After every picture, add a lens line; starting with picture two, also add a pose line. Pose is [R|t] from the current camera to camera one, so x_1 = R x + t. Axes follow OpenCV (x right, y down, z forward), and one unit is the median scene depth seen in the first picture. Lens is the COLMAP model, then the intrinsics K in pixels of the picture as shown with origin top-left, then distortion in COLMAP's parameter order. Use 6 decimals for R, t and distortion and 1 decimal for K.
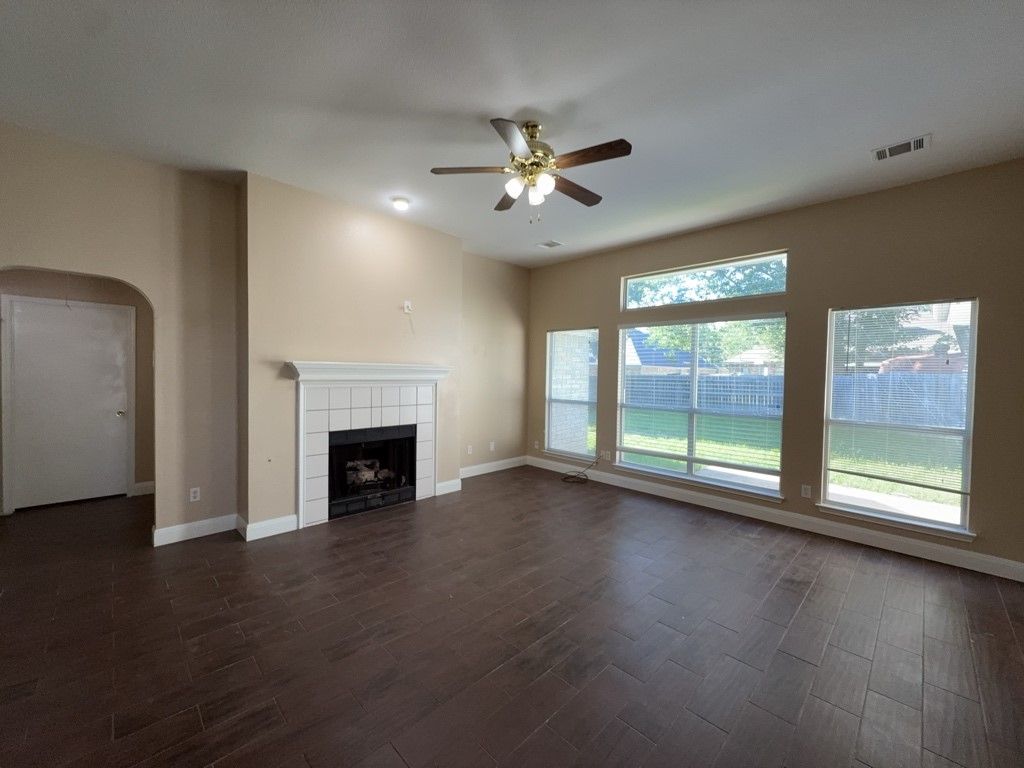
lens RADIAL K [[407.7, 0, 511.8], [0, 407.7, 382.8], [0, 0, 1]] dist [-0.001321, -0.000059]
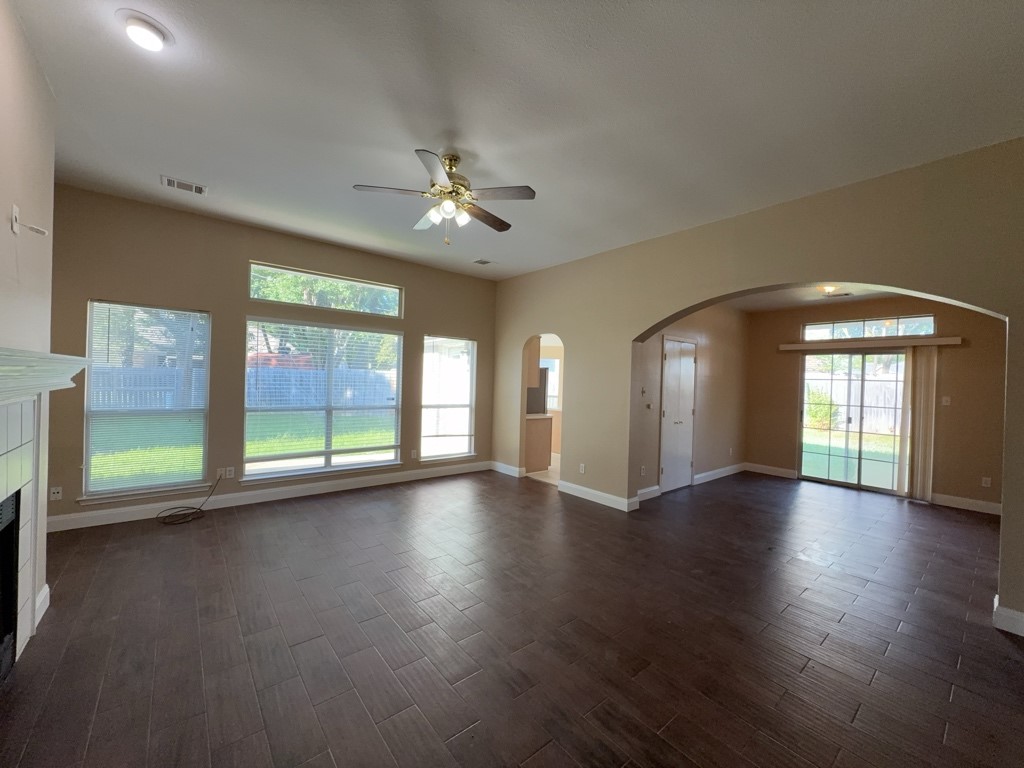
lens RADIAL K [[407.7, 0, 511.8], [0, 407.7, 382.8], [0, 0, 1]] dist [-0.001321, -0.000059]
pose [[0.091128, -0.025051, 0.995524, -0.647768], [-0.006112, 0.999651, 0.025714, -0.033137], [-0.995820, -0.008428, 0.090944, 0.445991]]
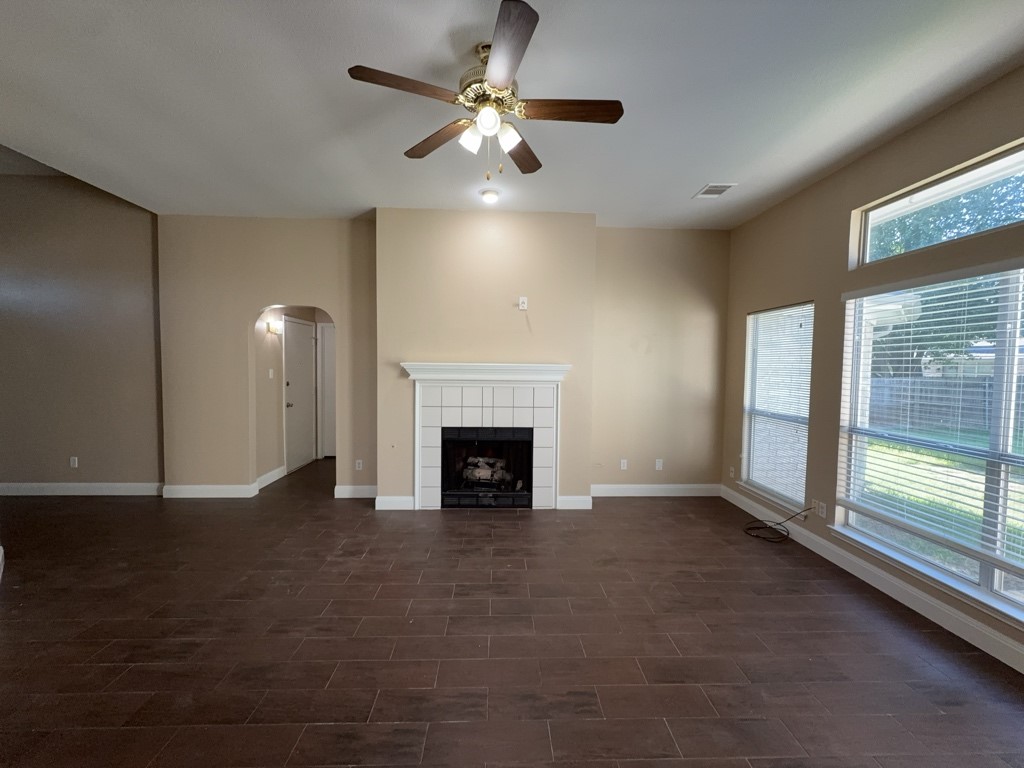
lens RADIAL K [[407.7, 0, 511.8], [0, 407.7, 382.8], [0, 0, 1]] dist [-0.001321, -0.000059]
pose [[0.740565, 0.024476, -0.671539, 0.366337], [-0.019813, 0.999697, 0.014587, -0.014624], [0.671693, 0.002503, 0.740826, 0.285601]]
